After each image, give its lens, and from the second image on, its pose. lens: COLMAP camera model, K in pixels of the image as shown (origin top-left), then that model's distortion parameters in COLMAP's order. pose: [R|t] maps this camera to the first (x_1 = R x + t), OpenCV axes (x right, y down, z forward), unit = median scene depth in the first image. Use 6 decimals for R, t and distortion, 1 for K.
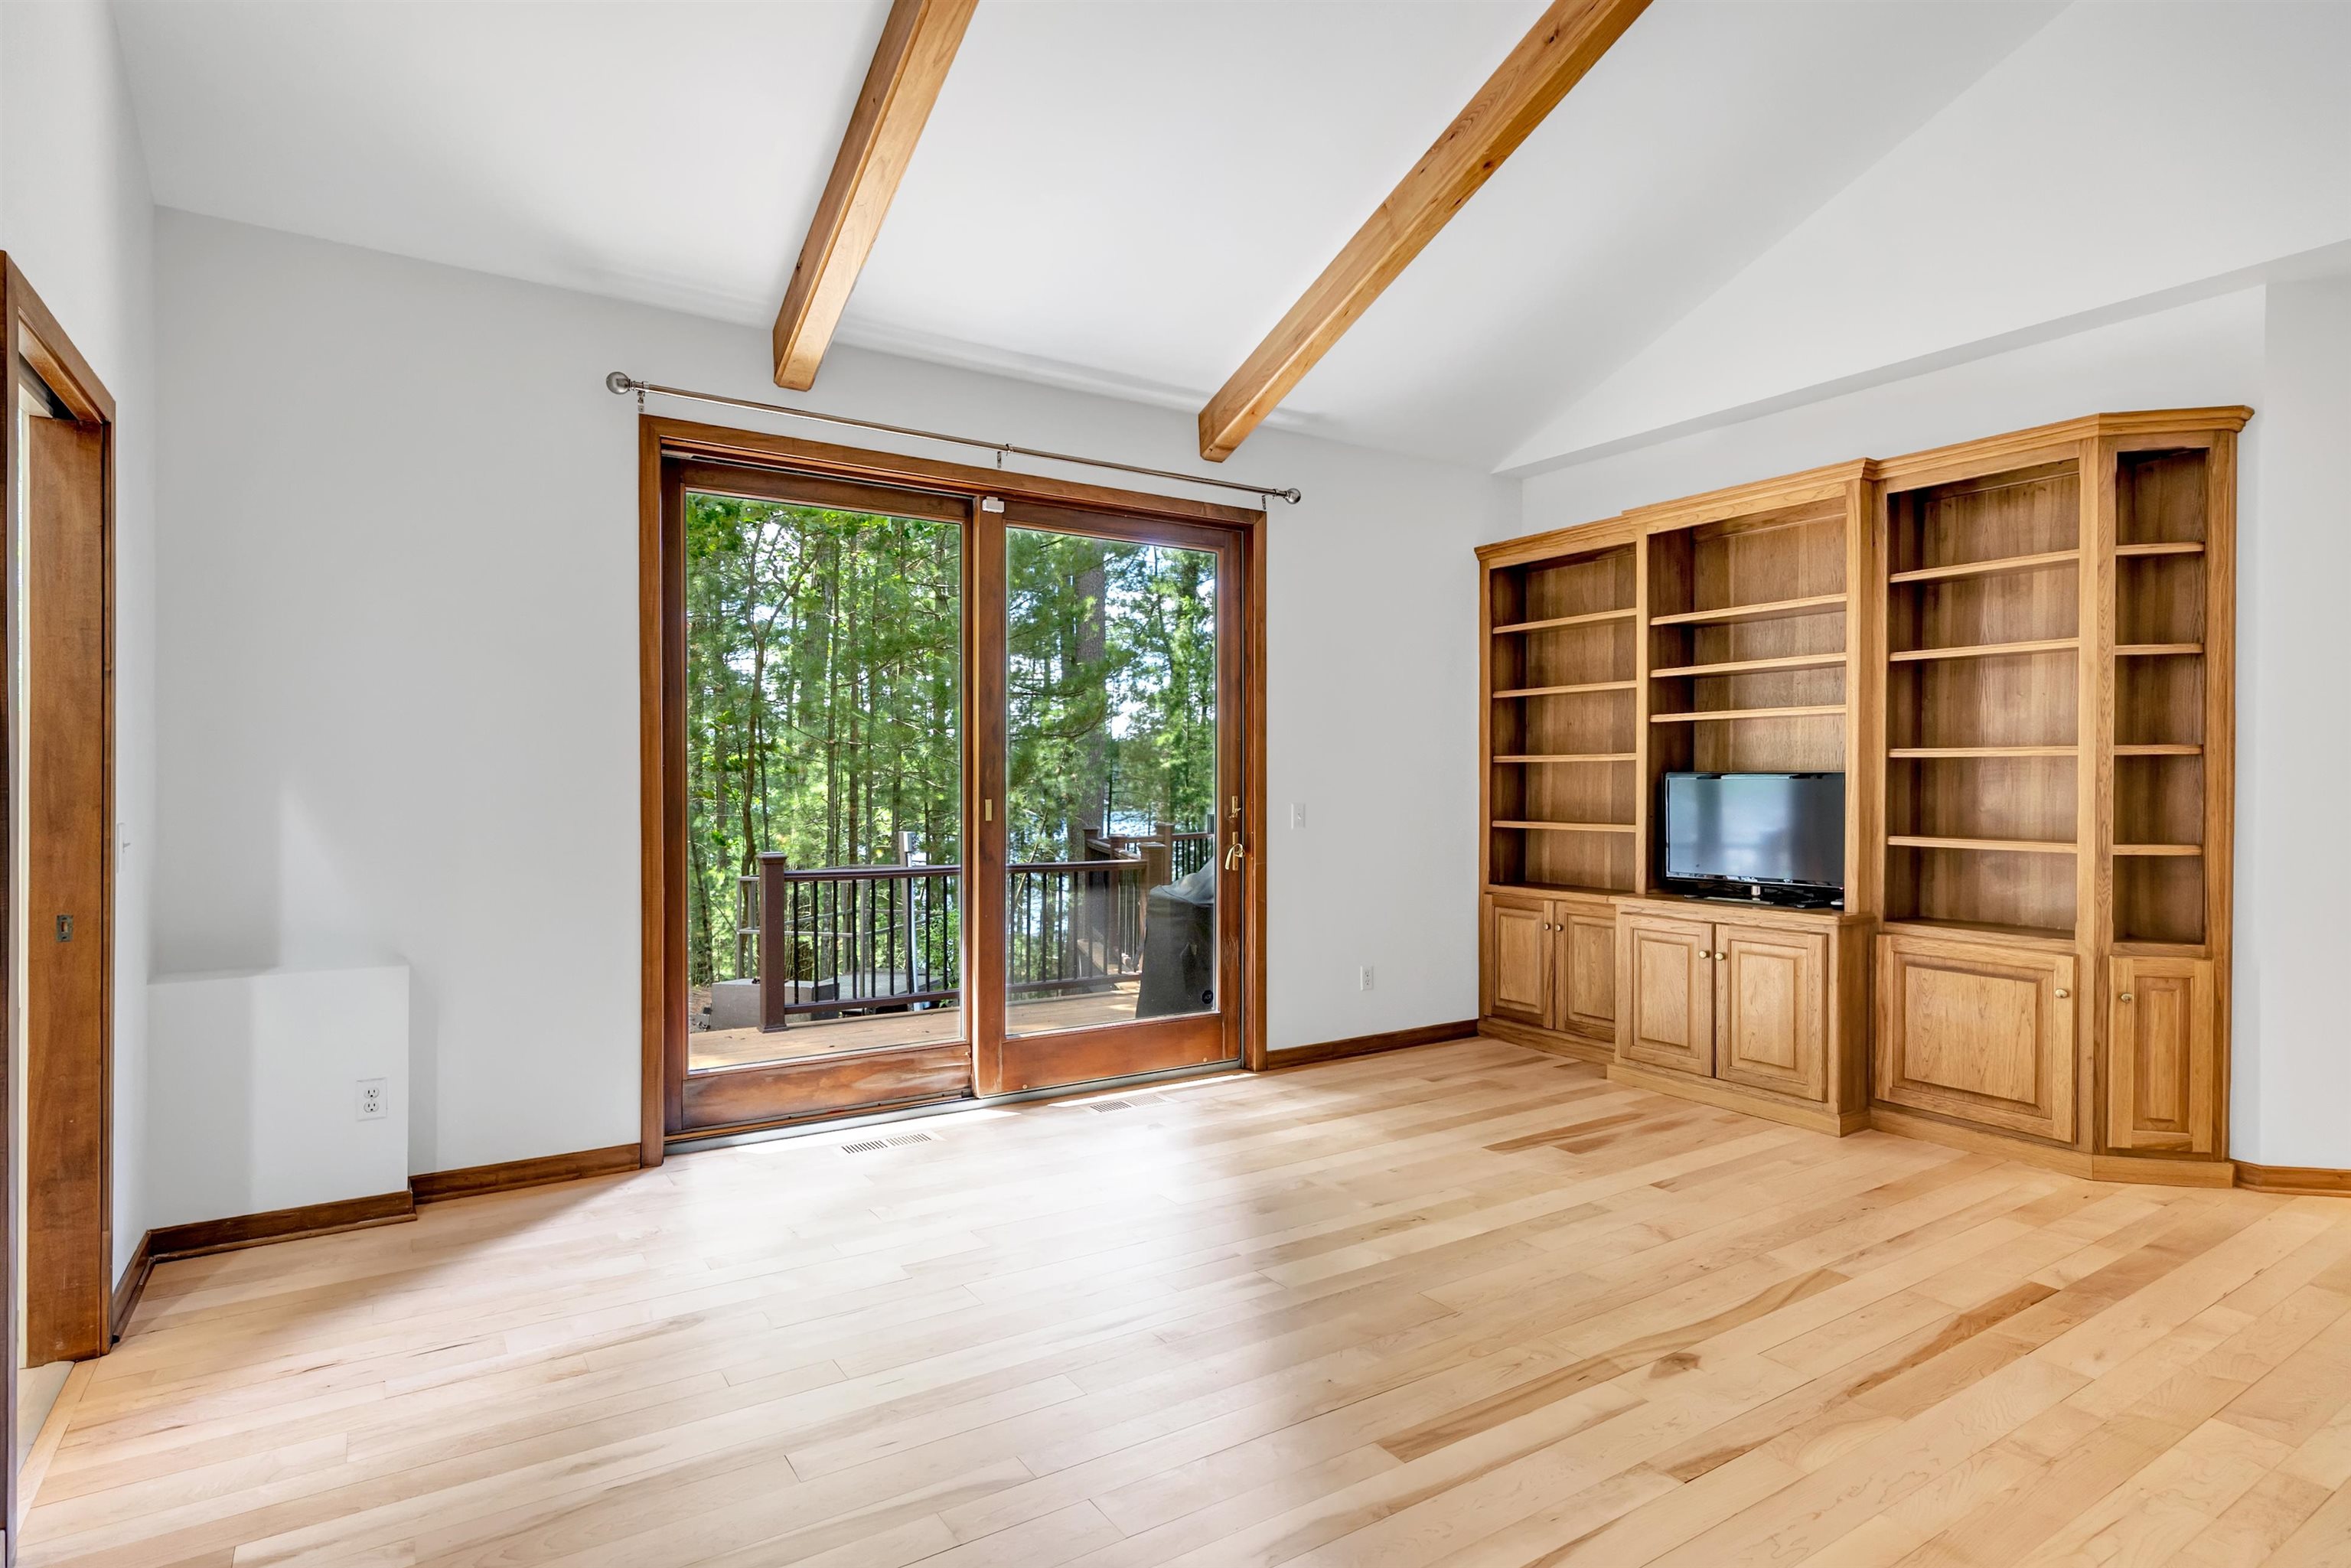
lens RADIAL K [[1218.7, 0, 1171.2], [0, 1218.7, 787.7], [0, 0, 1]] dist [-0.000750, 0.000691]
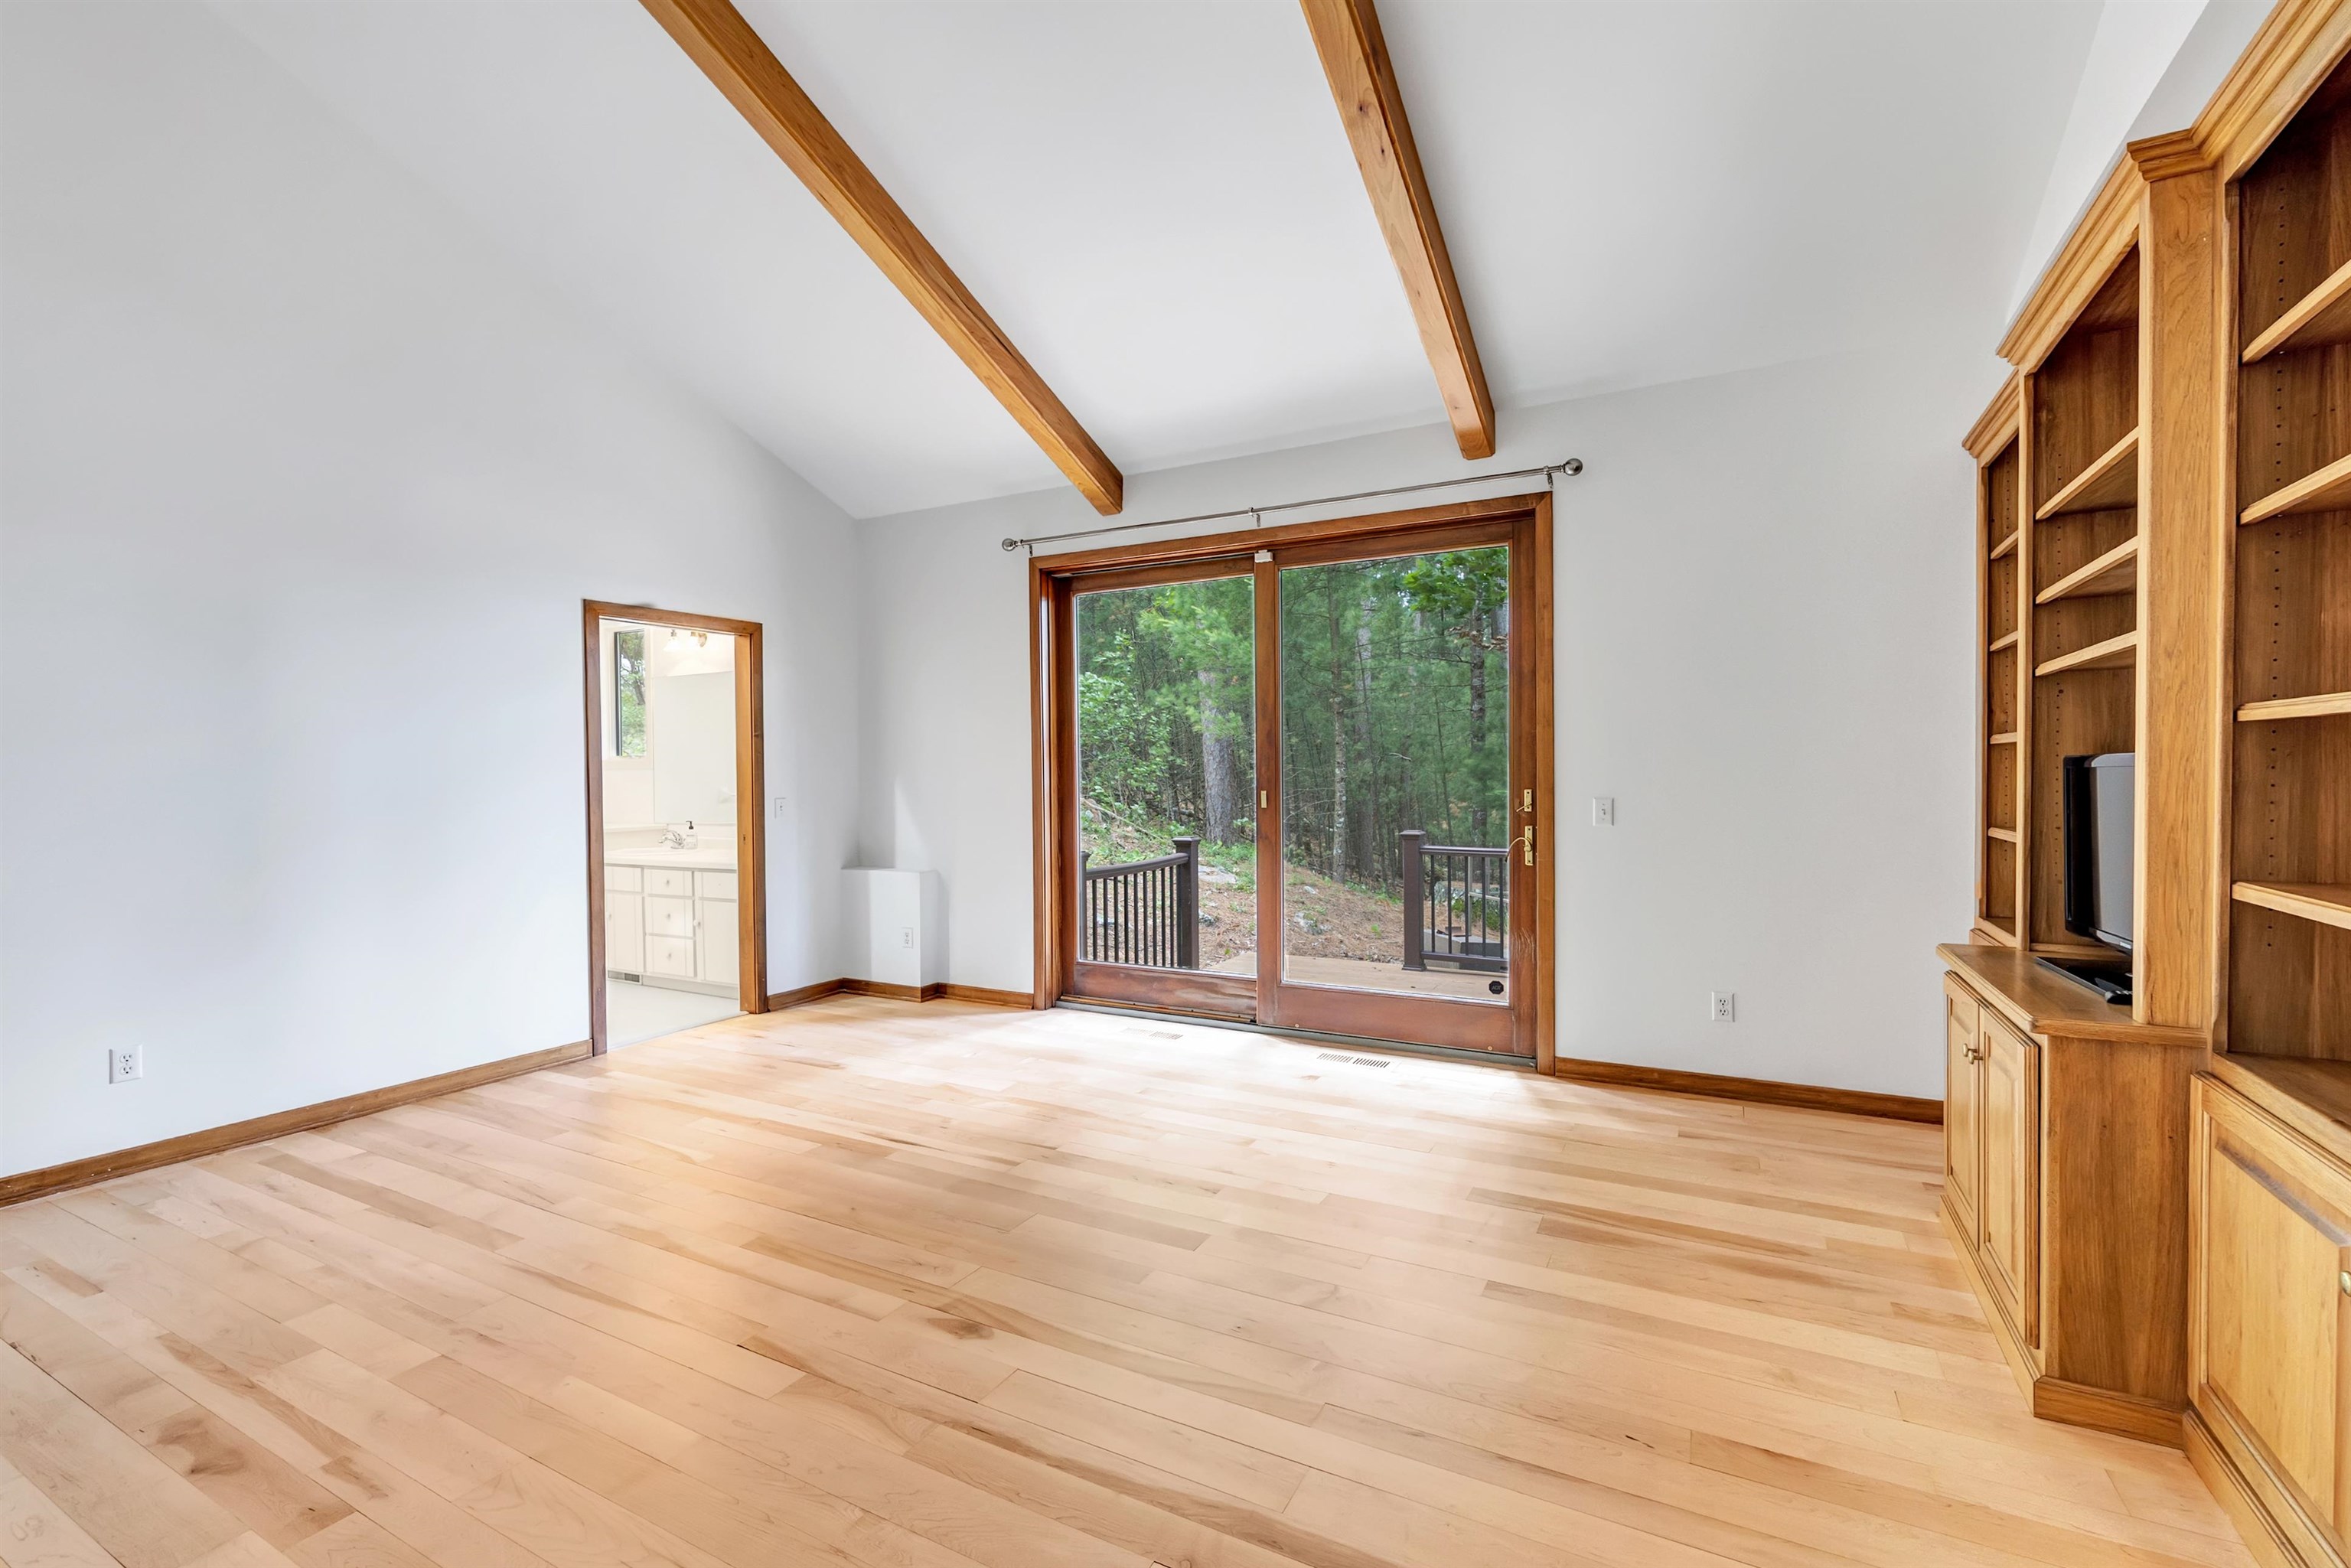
lens RADIAL K [[1005.5, 0, 1186.1], [0, 1005.5, 788.7], [0, 0, 1]] dist [-0.000563, 0.000317]
pose [[0.490553, 0.007842, -0.871376, 0.741146], [0.004114, 0.999928, 0.011315, -0.004794], [0.871402, -0.009136, 0.490485, 0.432587]]
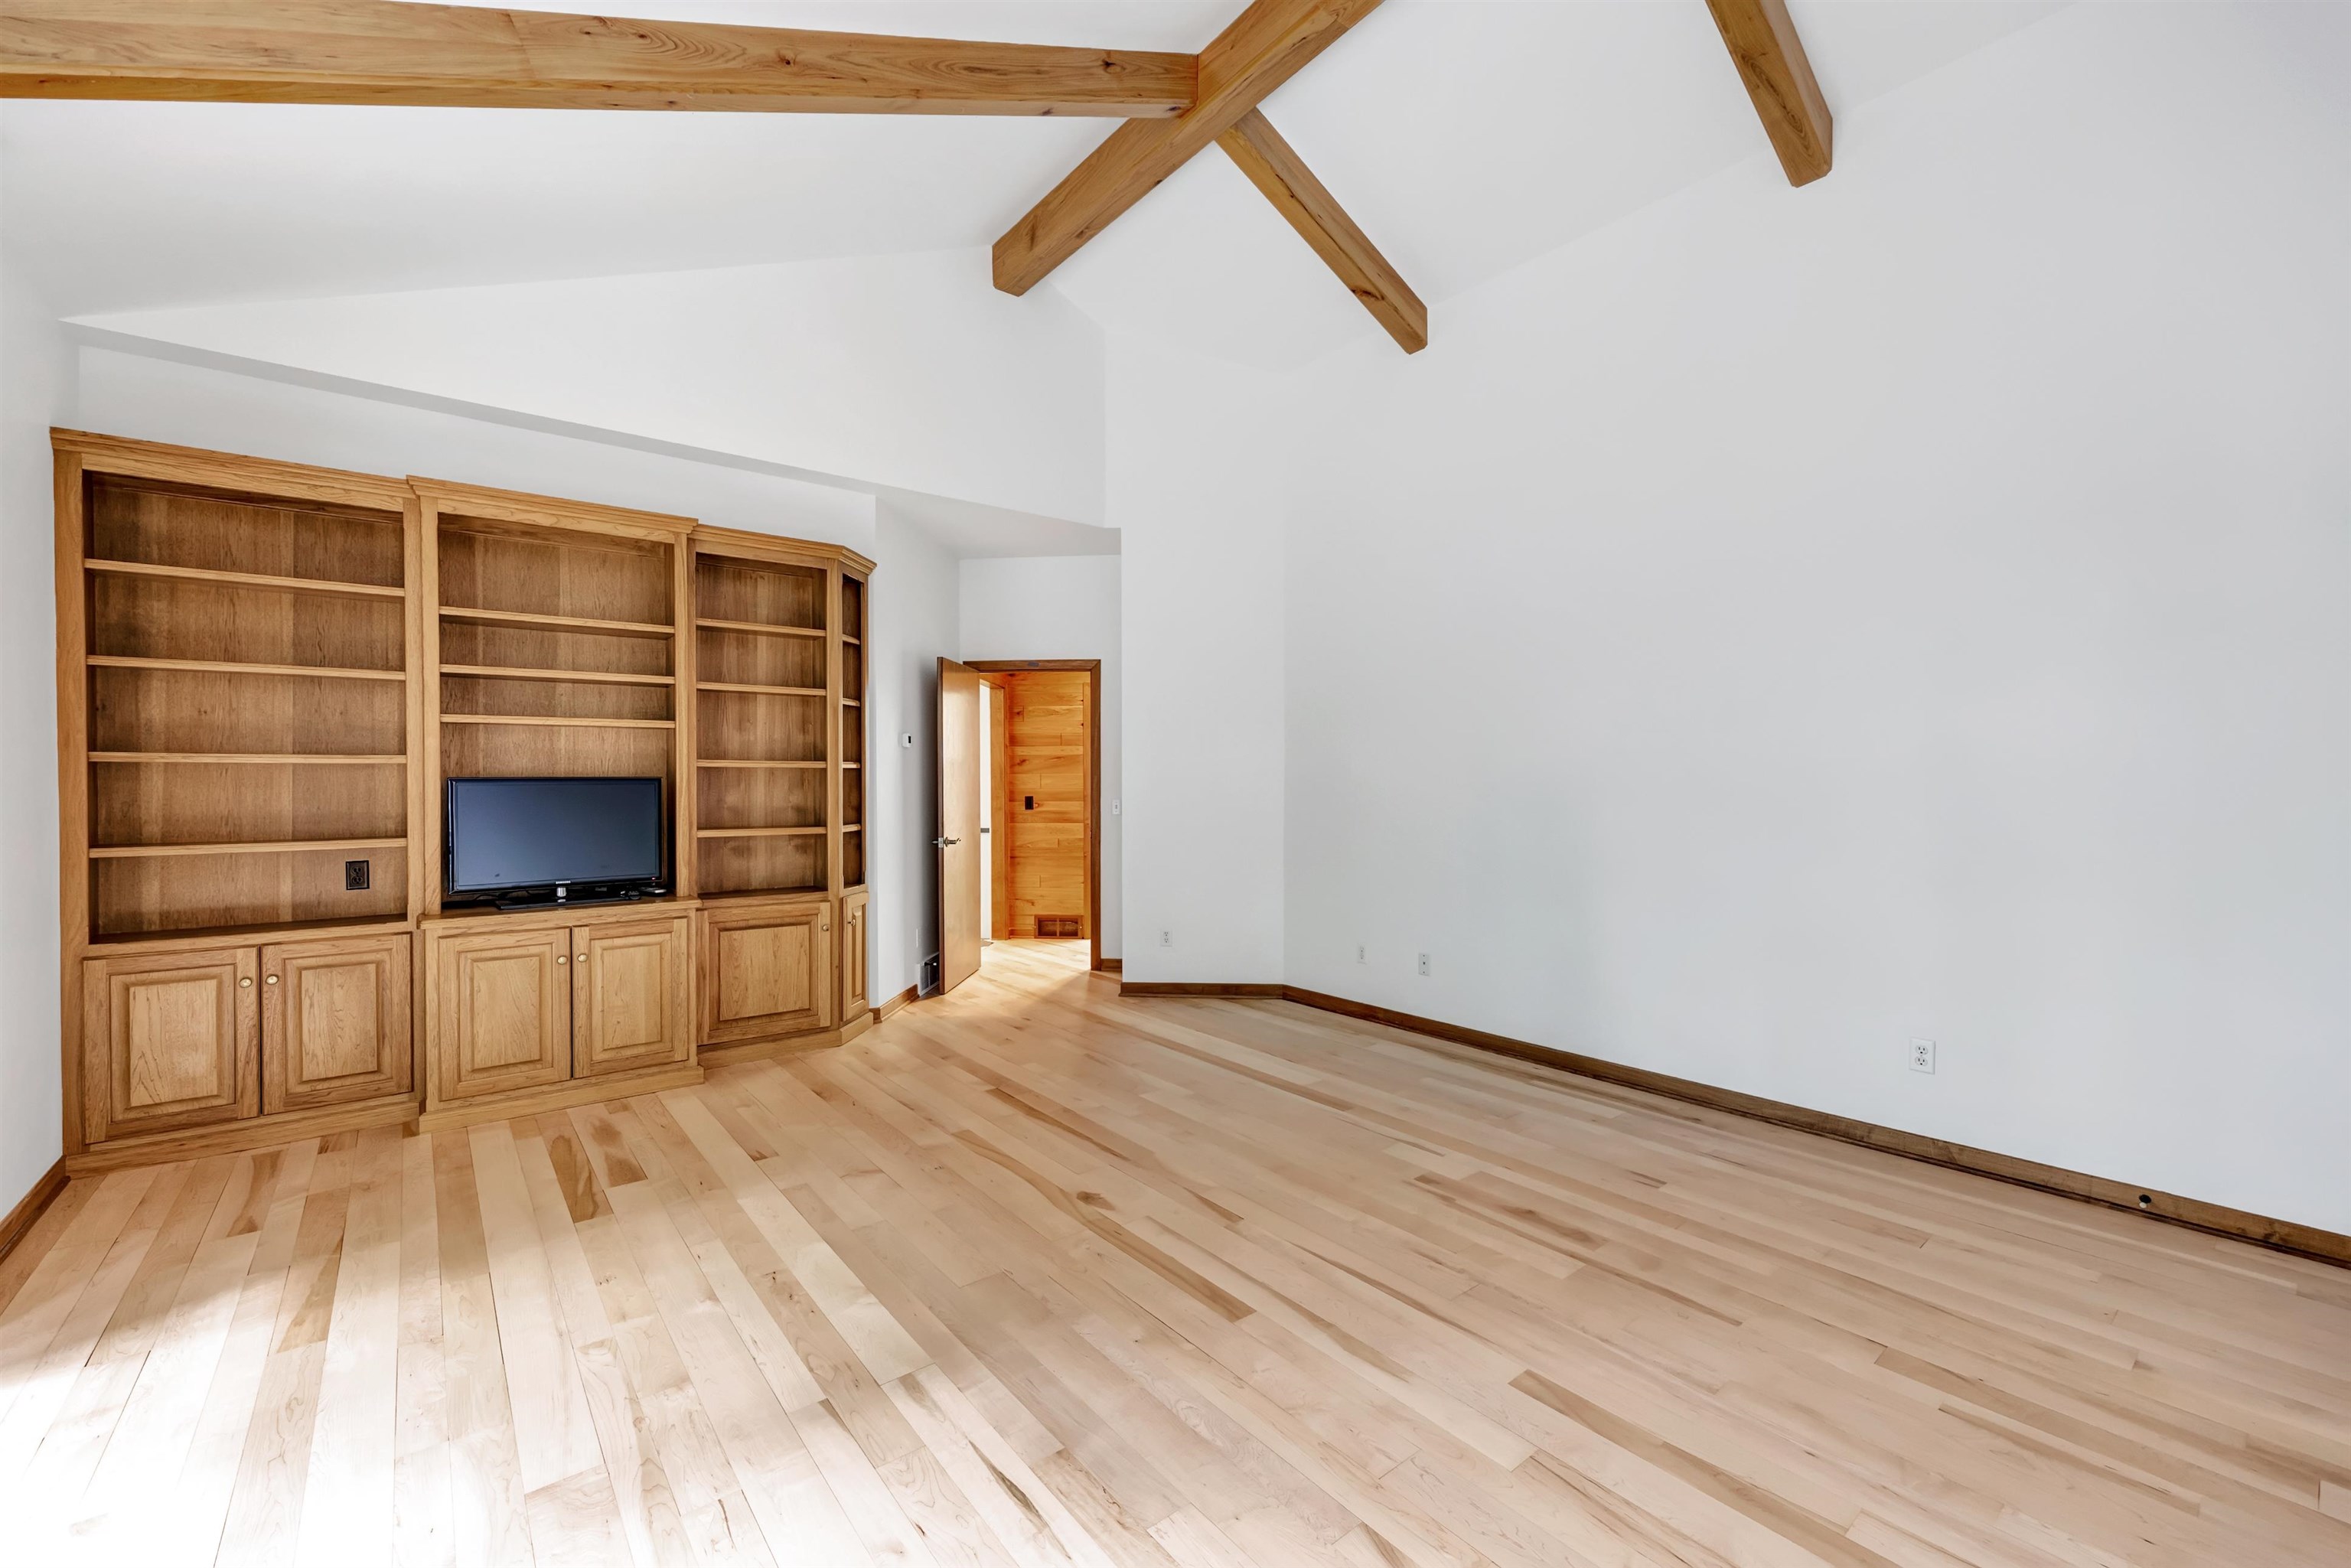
lens RADIAL K [[965.7, 0, 1171.7], [0, 965.7, 786.5], [0, 0, 1]] dist [-0.000204, 0.000761]
pose [[-0.105519, -0.006908, 0.994393, -0.431008], [0.007980, 0.999938, 0.007793, -0.008493], [-0.994385, 0.008758, -0.105458, 0.625413]]
